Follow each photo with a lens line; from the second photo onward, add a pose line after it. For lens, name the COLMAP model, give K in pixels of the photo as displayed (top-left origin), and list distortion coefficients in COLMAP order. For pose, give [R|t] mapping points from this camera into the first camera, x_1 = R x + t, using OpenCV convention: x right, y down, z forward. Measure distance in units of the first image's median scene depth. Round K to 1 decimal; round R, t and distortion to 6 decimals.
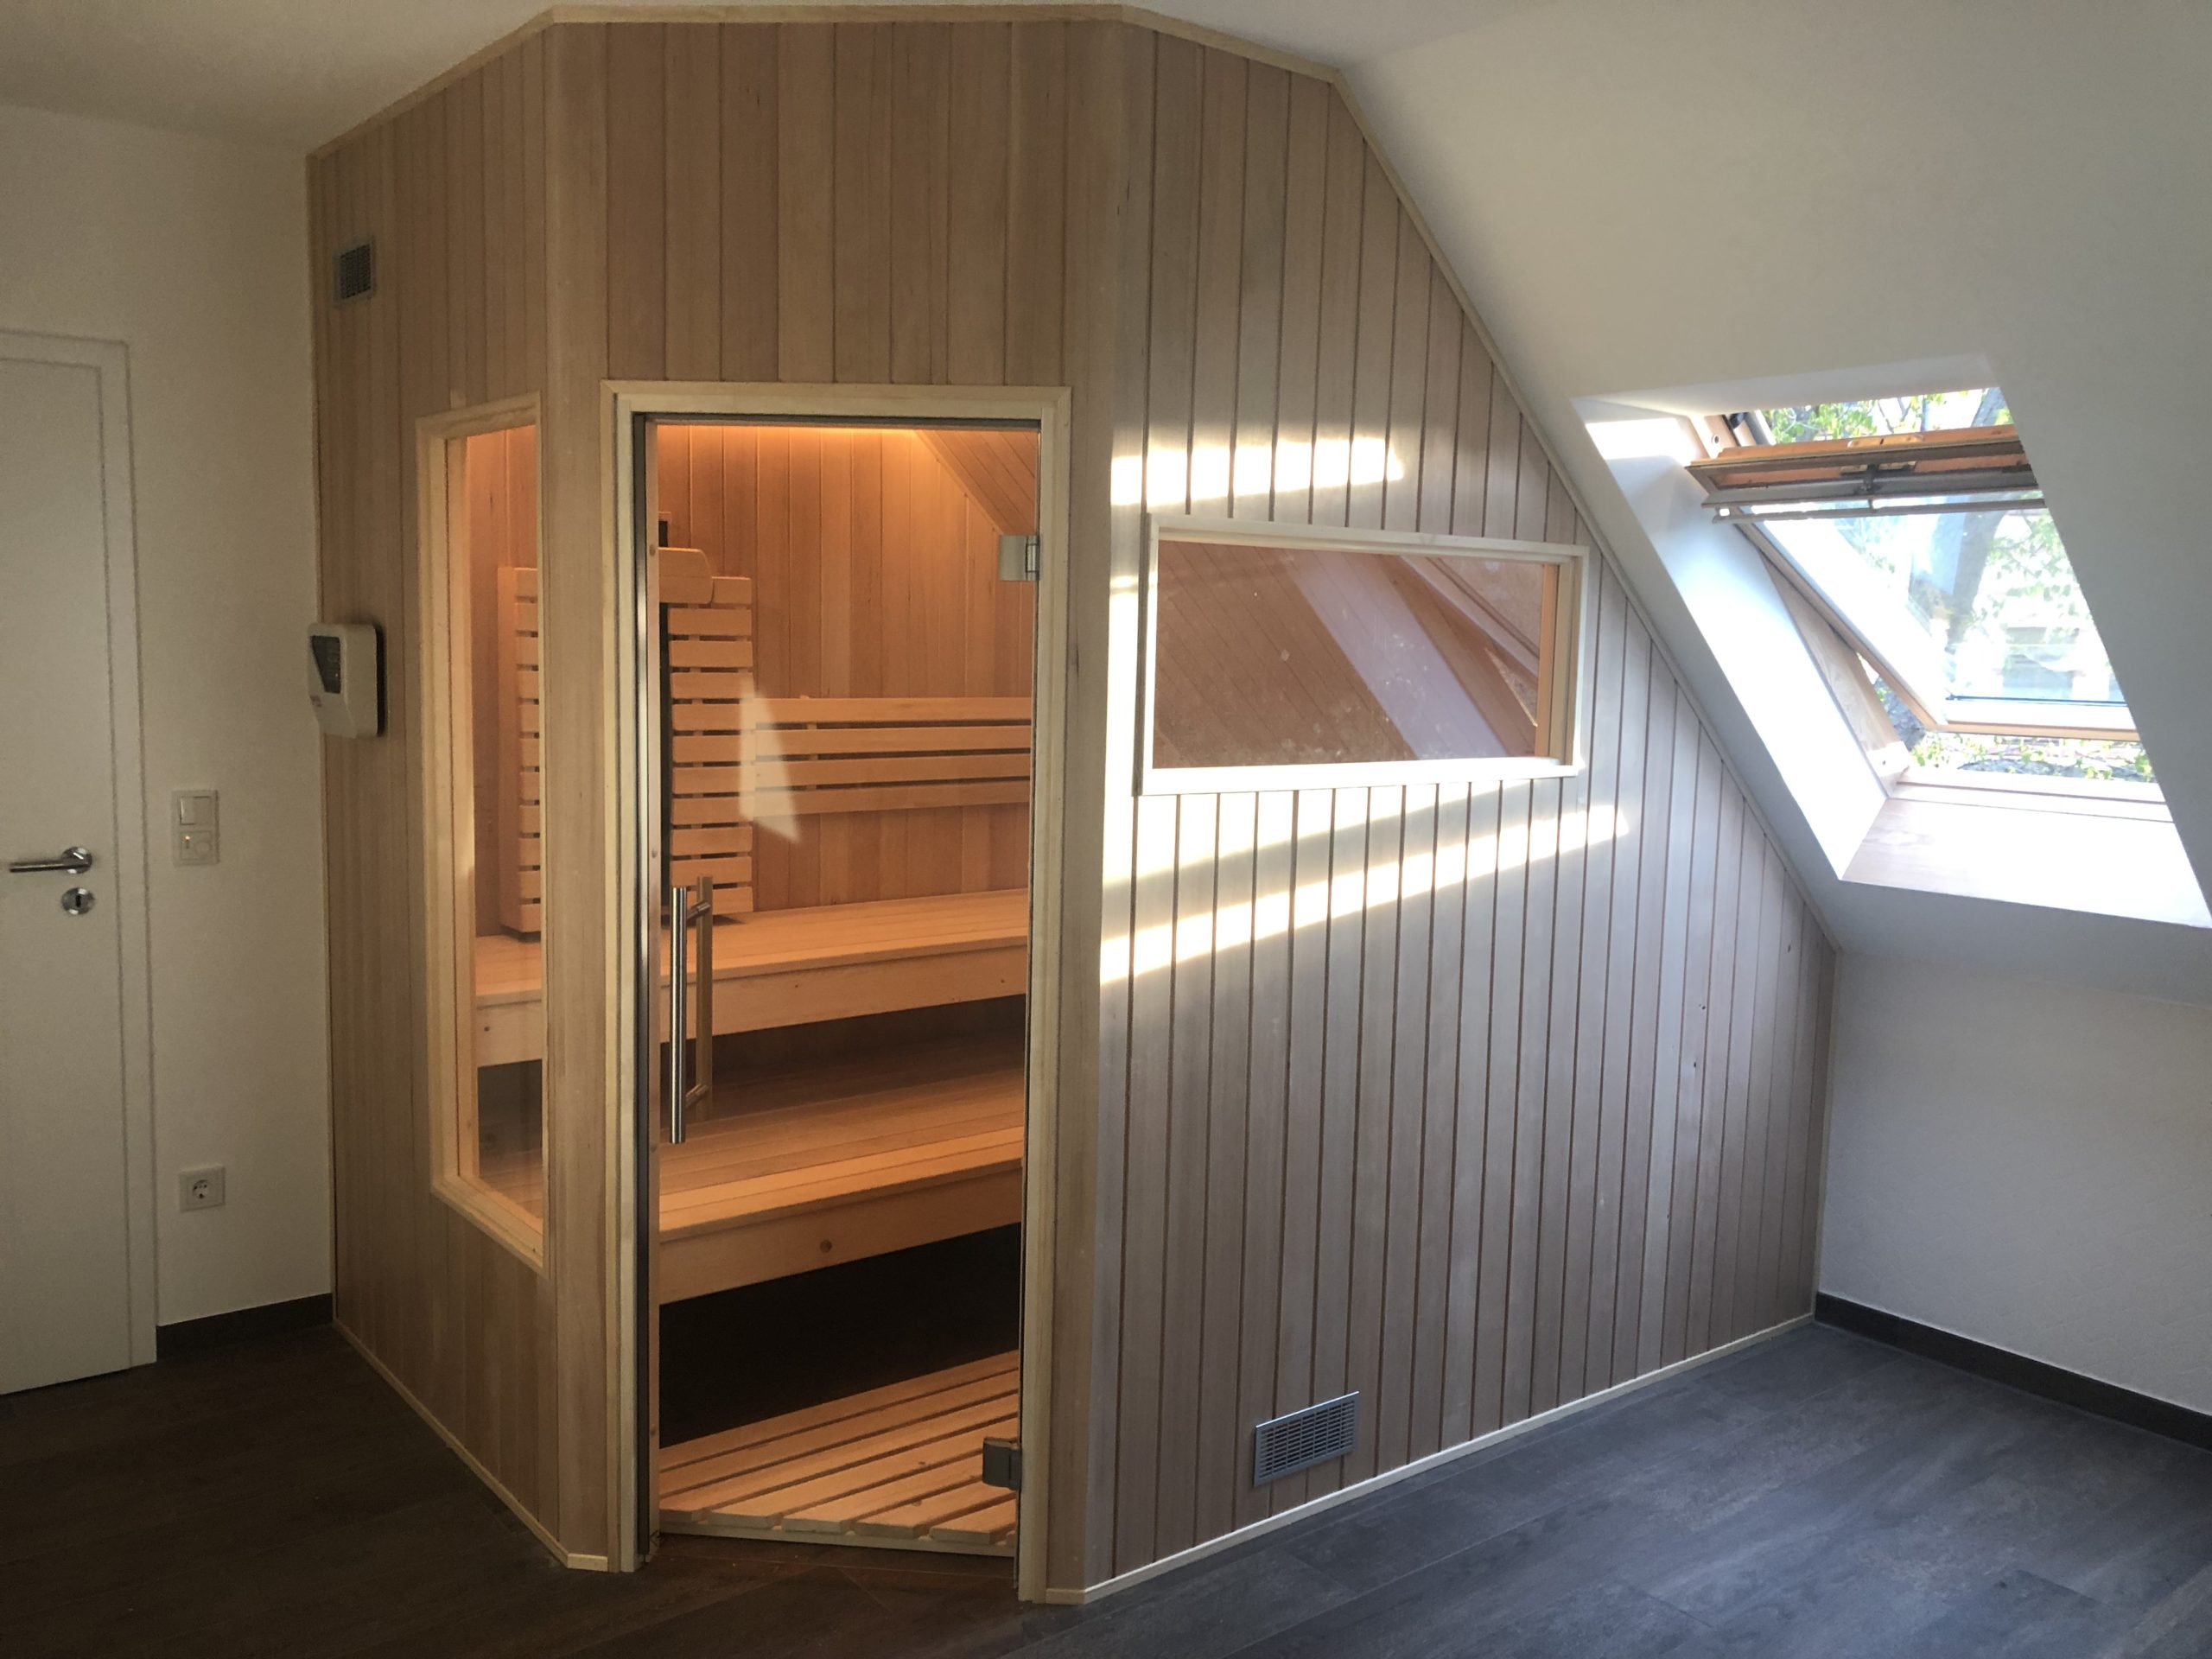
lens RADIAL K [[1833.0, 0, 1150.5], [0, 1833.0, 828.4], [0, 0, 1]] dist [0.017865, -0.029649]
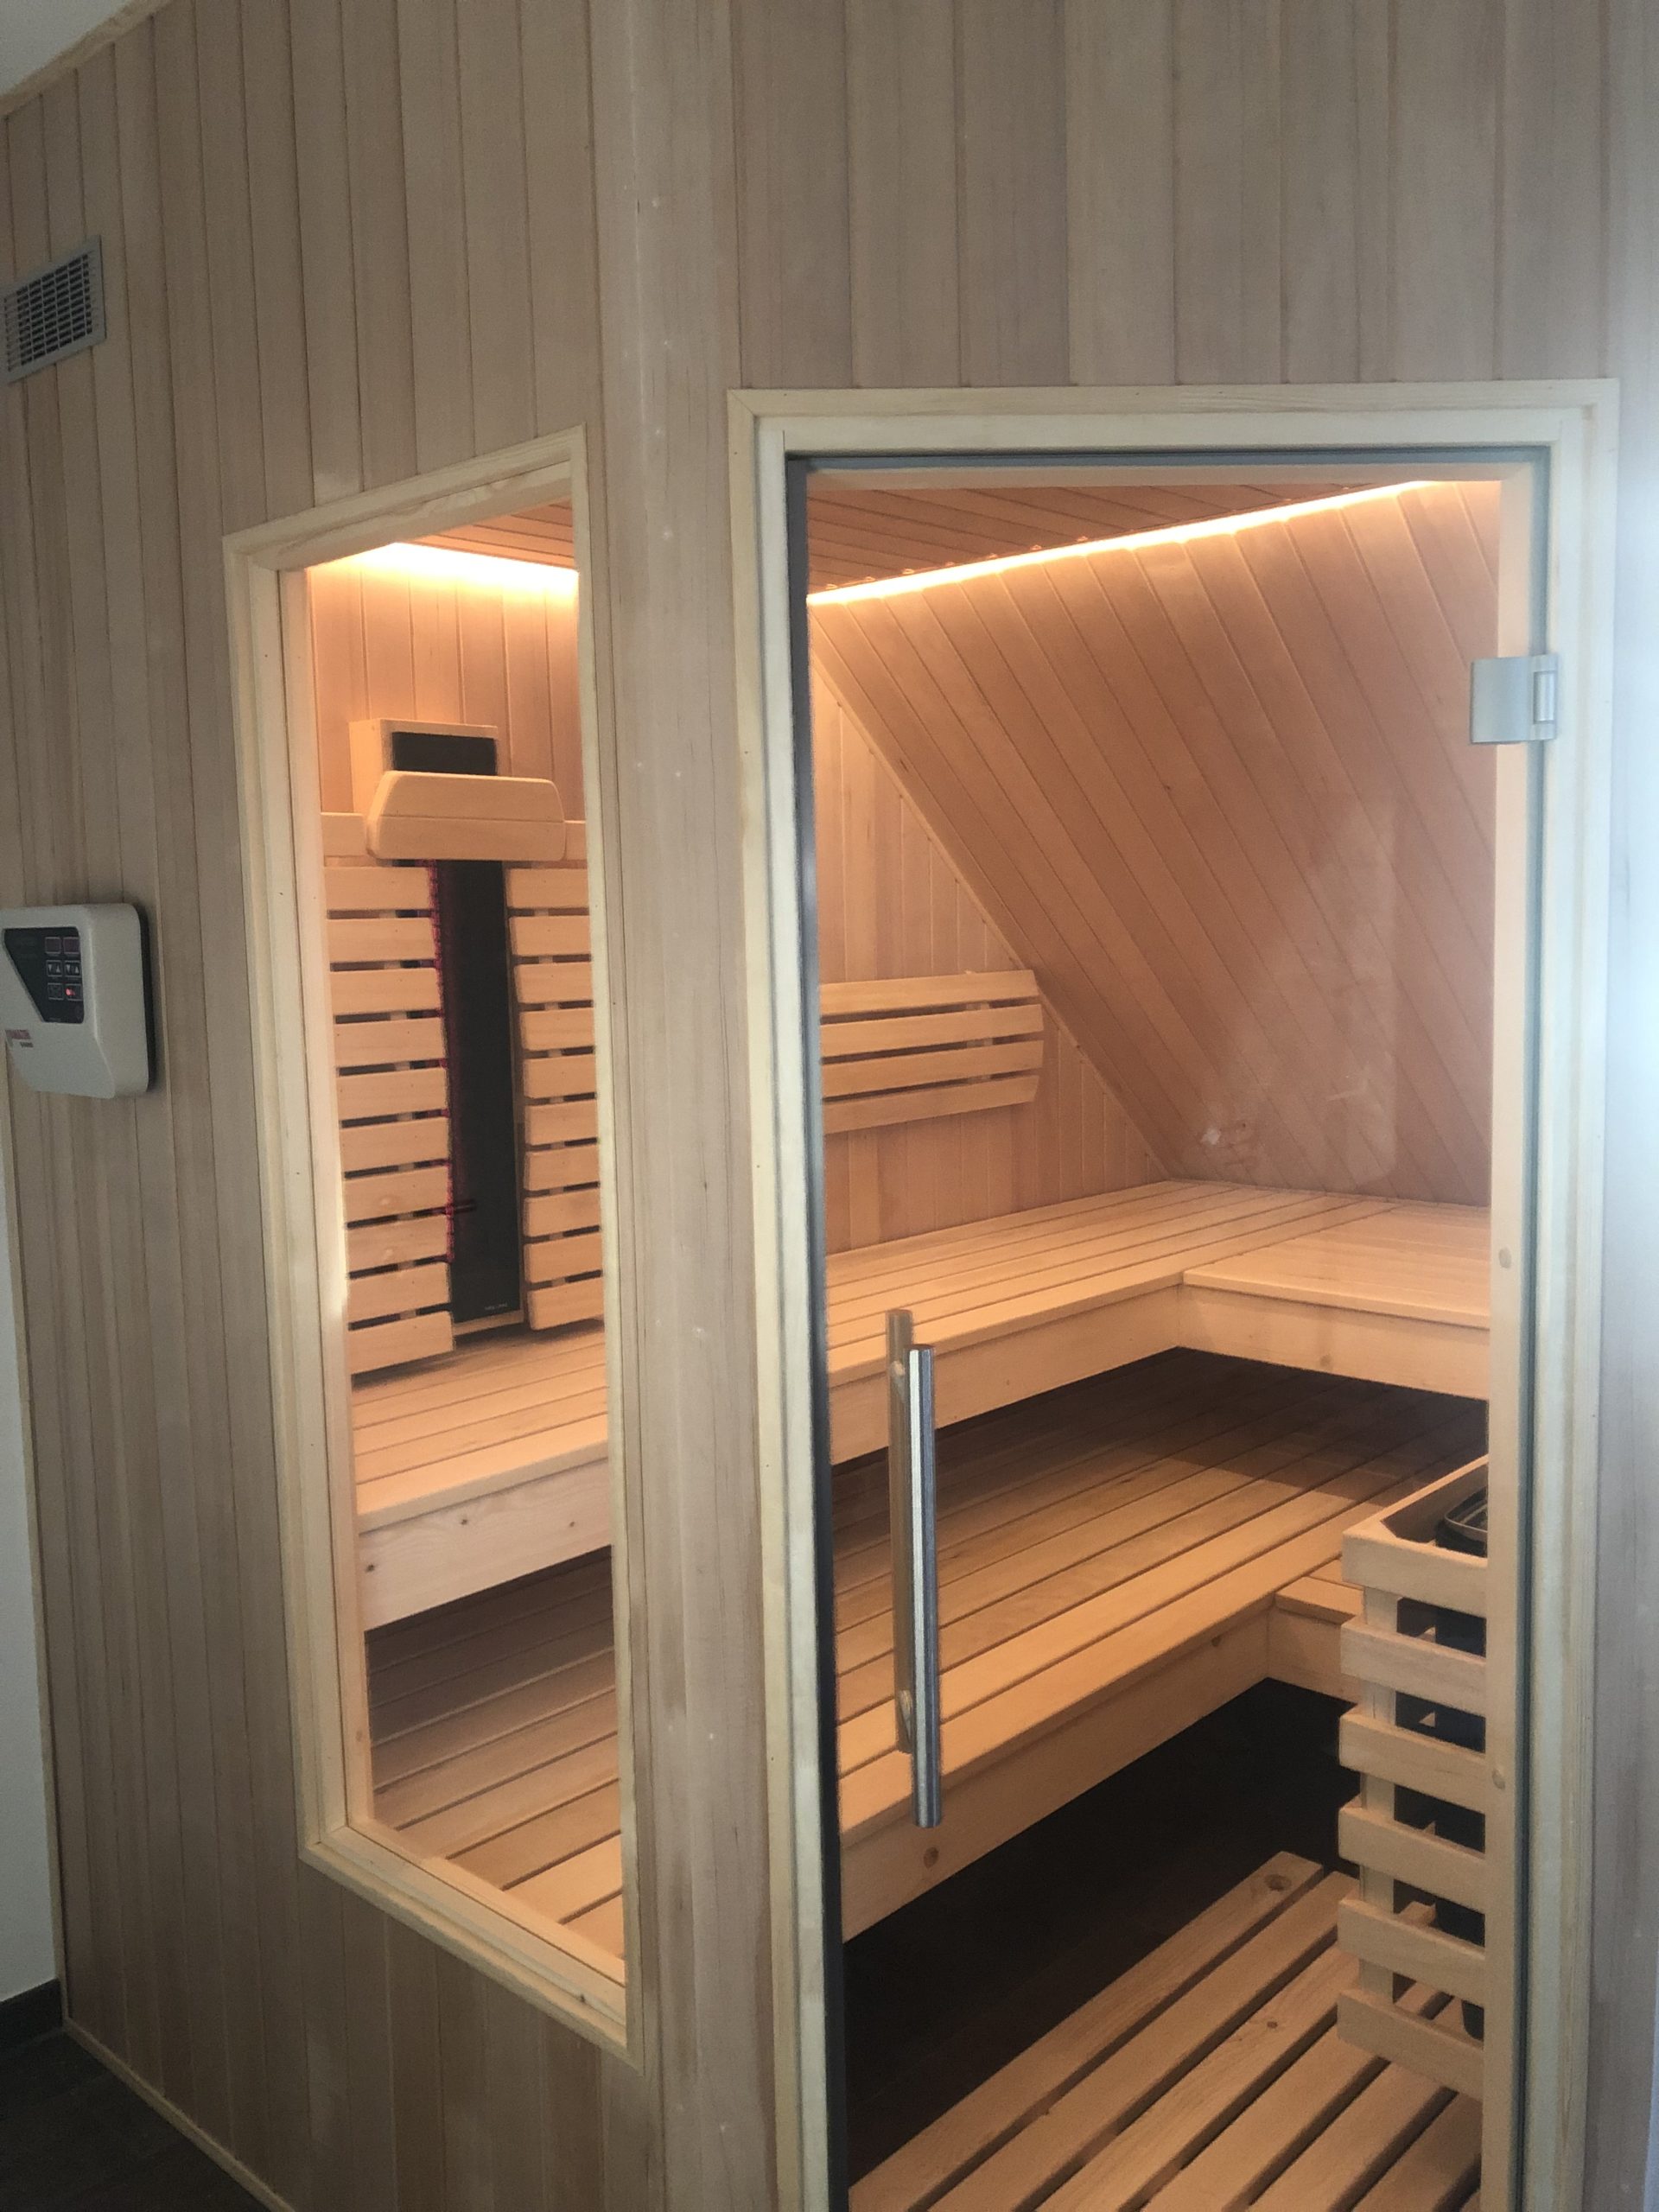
lens RADIAL K [[1833.0, 0, 824.5], [0, 1833.0, 1097.0], [0, 0, 1]] dist [0.017865, -0.029649]
pose [[0.989723, -0.062695, 0.128522, -0.267205], [0.063791, 0.997953, -0.004426, -0.030247], [-0.127981, 0.012579, 0.991697, 0.366404]]
